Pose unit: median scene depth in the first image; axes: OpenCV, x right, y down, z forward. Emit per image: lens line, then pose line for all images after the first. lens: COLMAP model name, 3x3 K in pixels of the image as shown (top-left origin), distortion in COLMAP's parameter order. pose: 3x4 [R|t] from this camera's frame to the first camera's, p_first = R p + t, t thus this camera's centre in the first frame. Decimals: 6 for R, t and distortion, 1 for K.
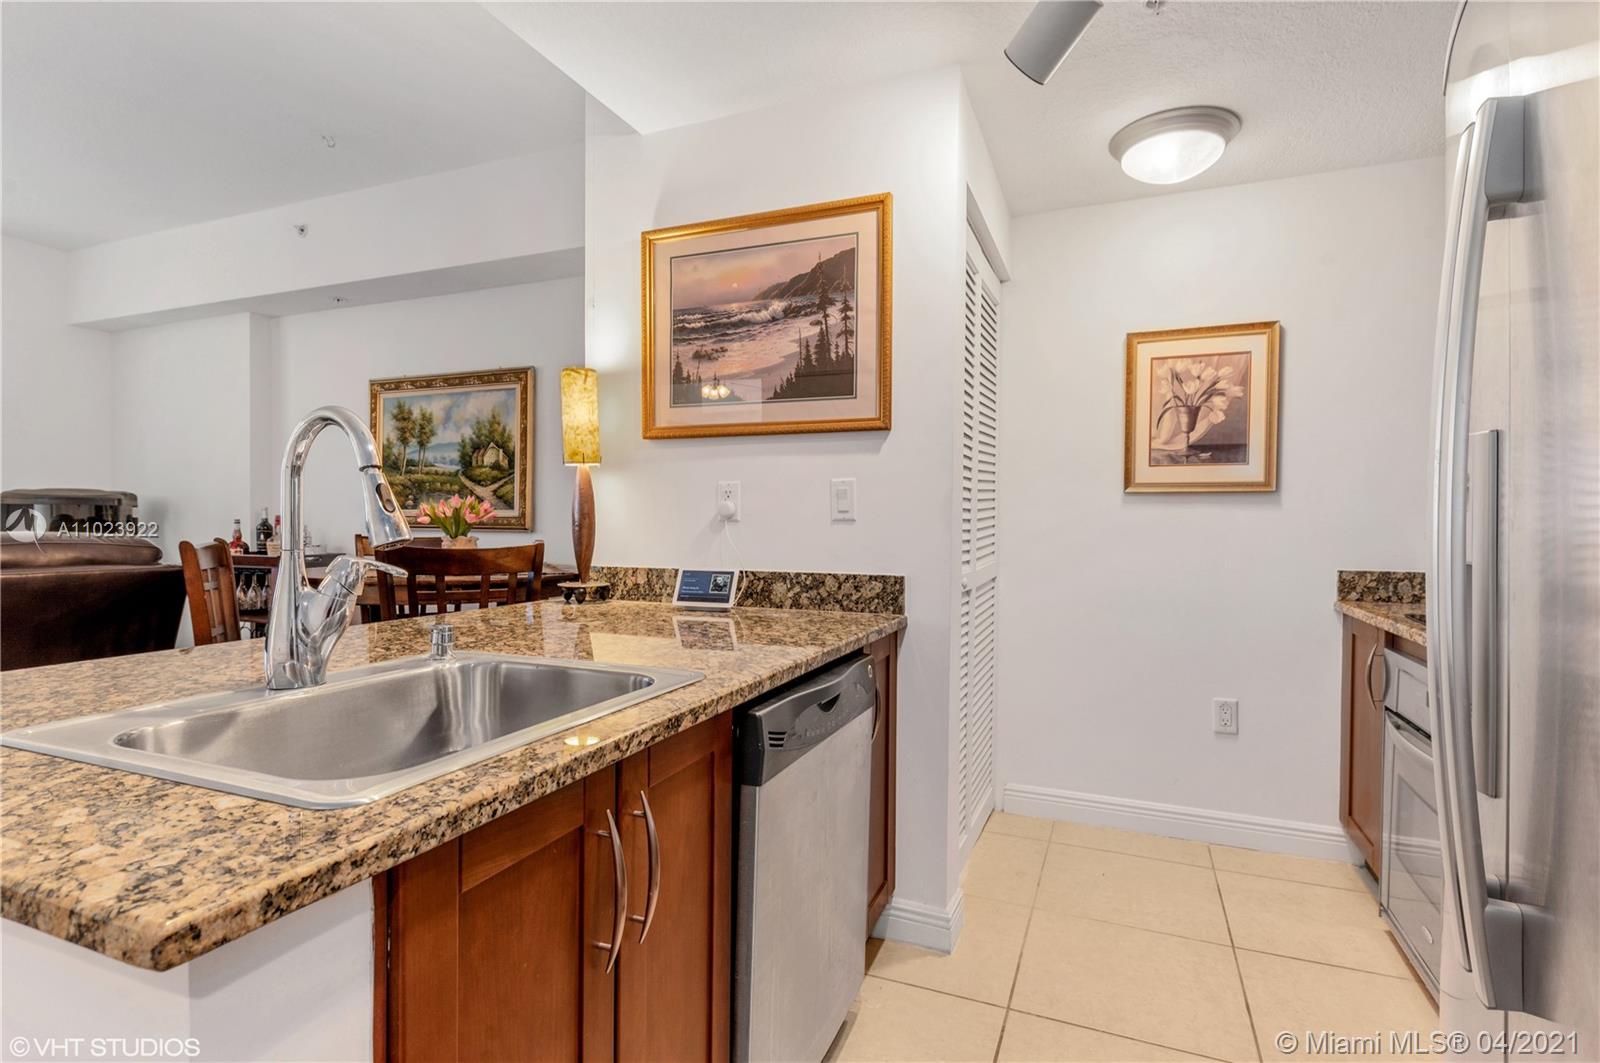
lens RADIAL K [[761.5, 0, 807.4], [0, 761.5, 538.8], [0, 0, 1]] dist [0.003274, -0.004476]
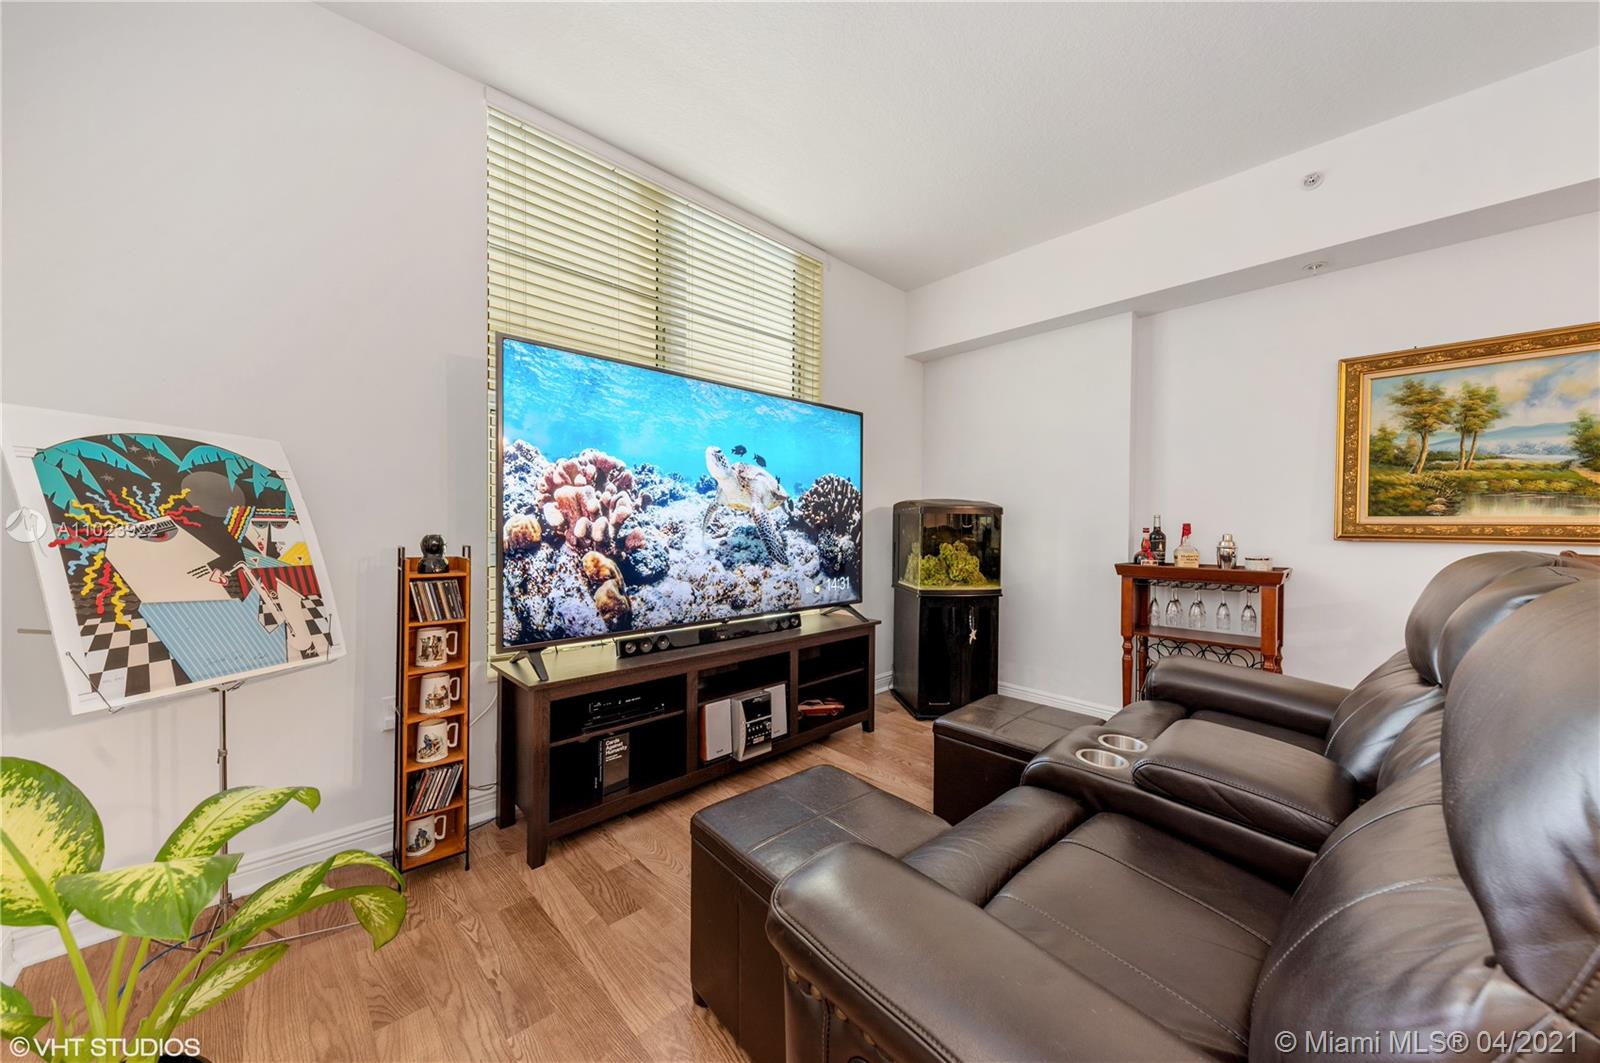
lens RADIAL K [[554.3, 0, 807.4], [0, 554.3, 532.4], [0, 0, 1]] dist [0.007609, -0.004391]
pose [[0.910593, 0.003351, -0.413290, -1.523440], [-0.008882, 0.999895, -0.011463, -0.016549], [0.413208, 0.014108, 0.910527, 0.376438]]
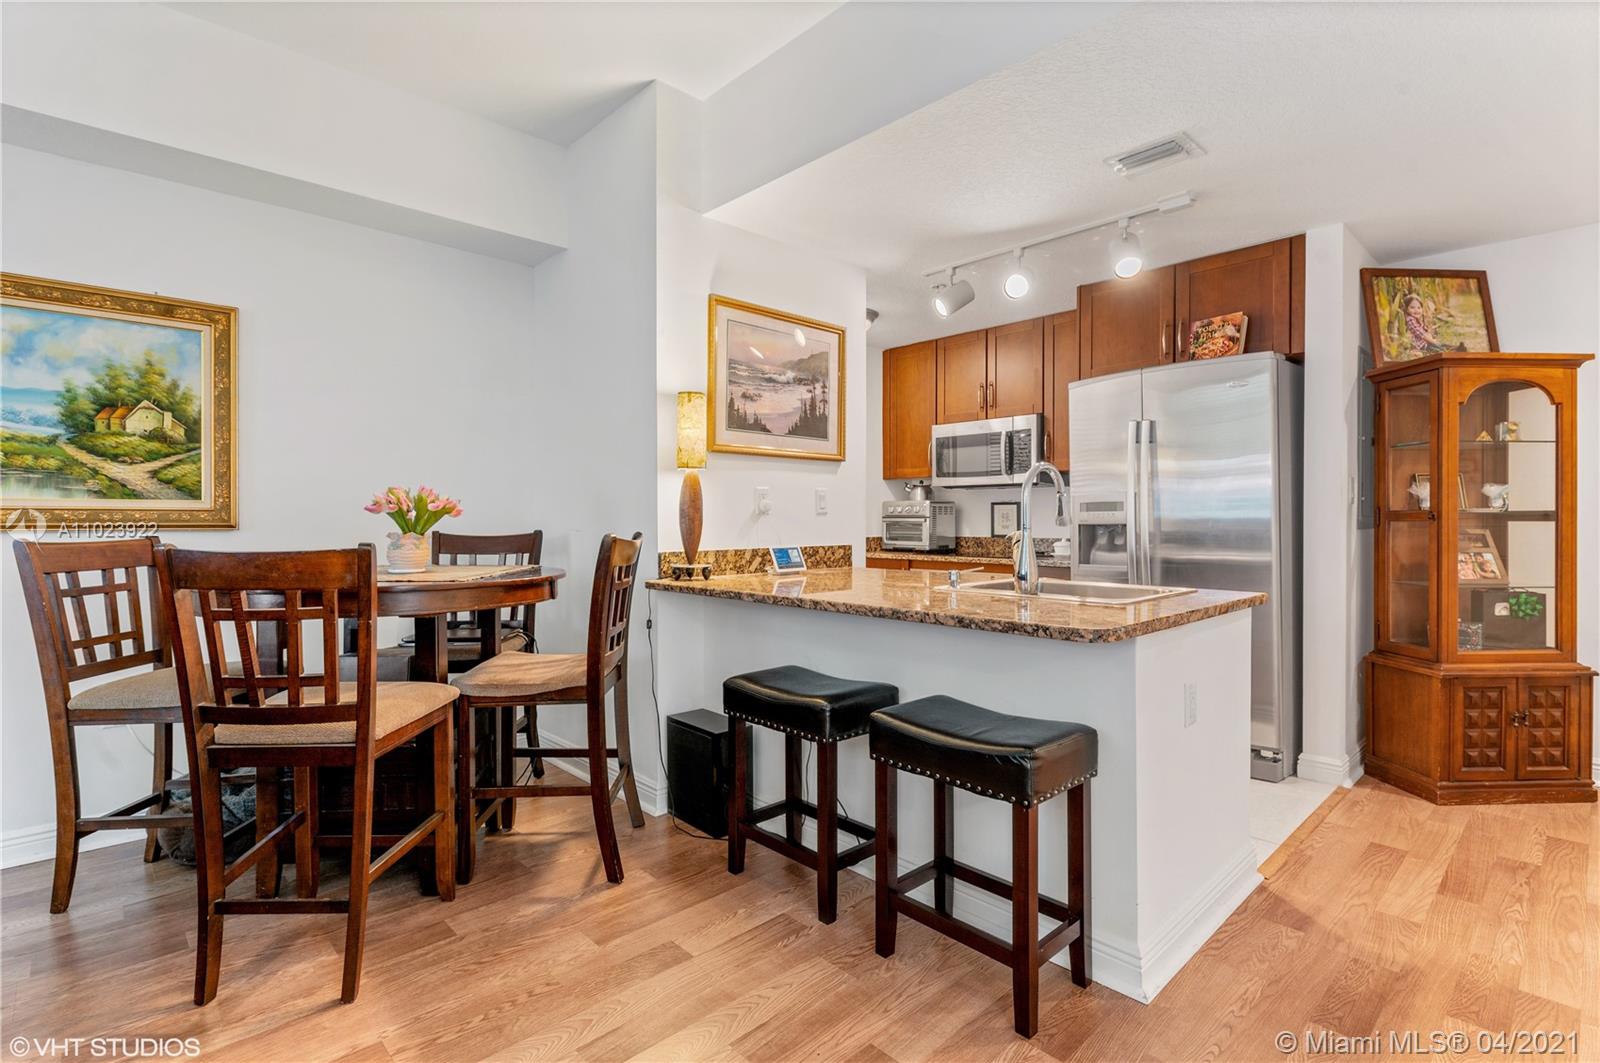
lens RADIAL K [[761.5, 0, 789.1], [0, 761.5, 523.3], [0, 0, 1]] dist [0.003274, -0.004476]
pose [[0.430061, -0.014728, 0.902680, -1.296470], [0.022520, 0.999731, 0.005582, -0.012424], [-0.902519, 0.017928, 0.430277, 0.312903]]
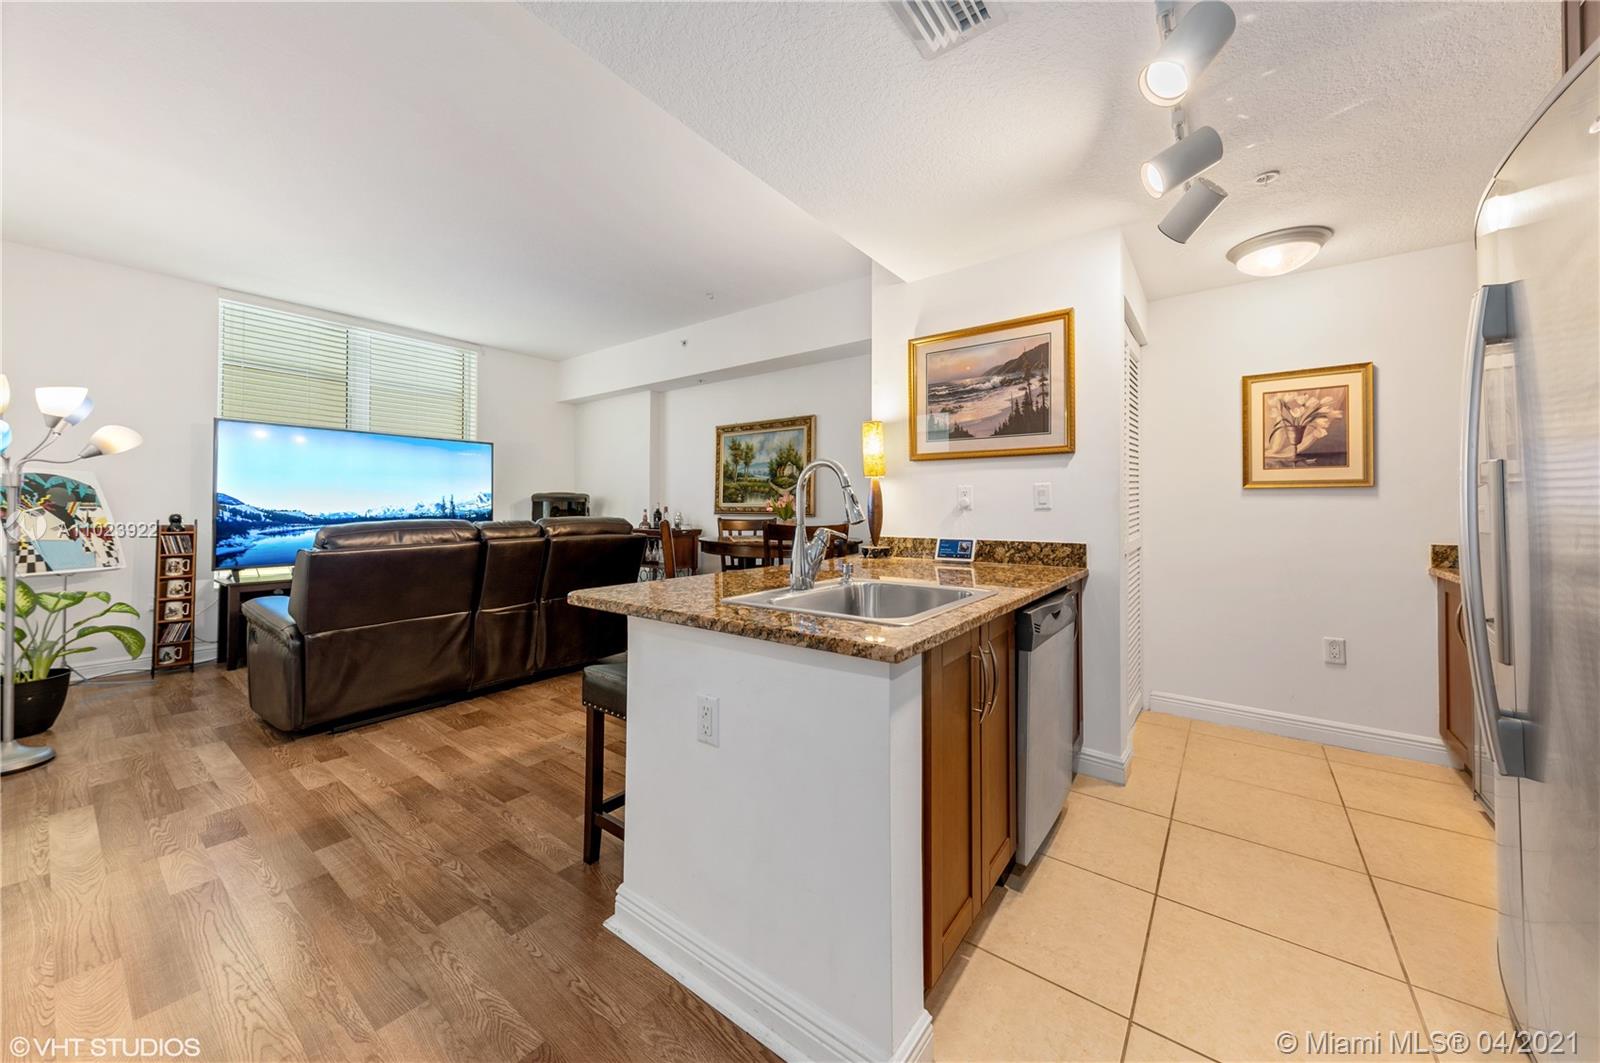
lens RADIAL K [[554.3, 0, 806.7], [0, 554.3, 501.6], [0, 0, 1]] dist [0.007609, -0.004391]
pose [[0.966740, -0.008013, -0.255636, -0.119663], [-0.000936, 0.999392, -0.034865, 0.001386], [0.255759, 0.033945, 0.966144, -0.235659]]
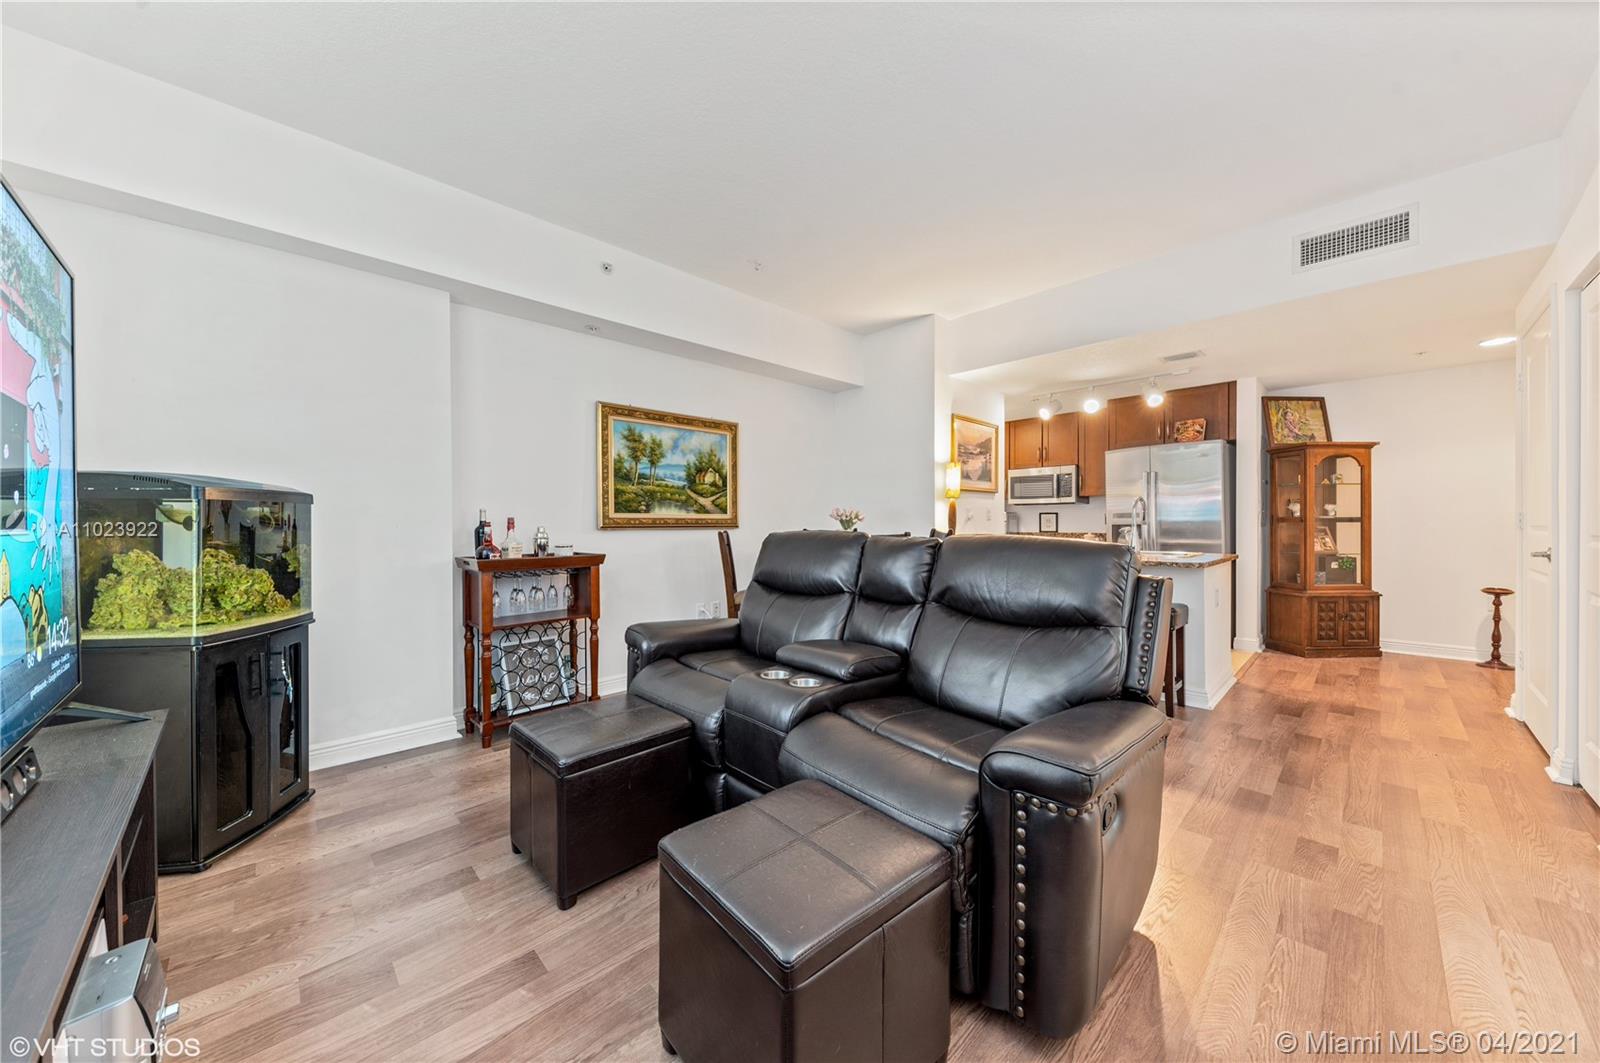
lens RADIAL K [[554.3, 0, 791.5], [0, 554.3, 524.6], [0, 0, 1]] dist [0.007609, -0.004391]
pose [[0.421758, -0.013457, 0.906609, -2.180585], [0.025726, 0.999665, 0.002870, -0.028028], [-0.906344, 0.022113, 0.421963, 0.679887]]
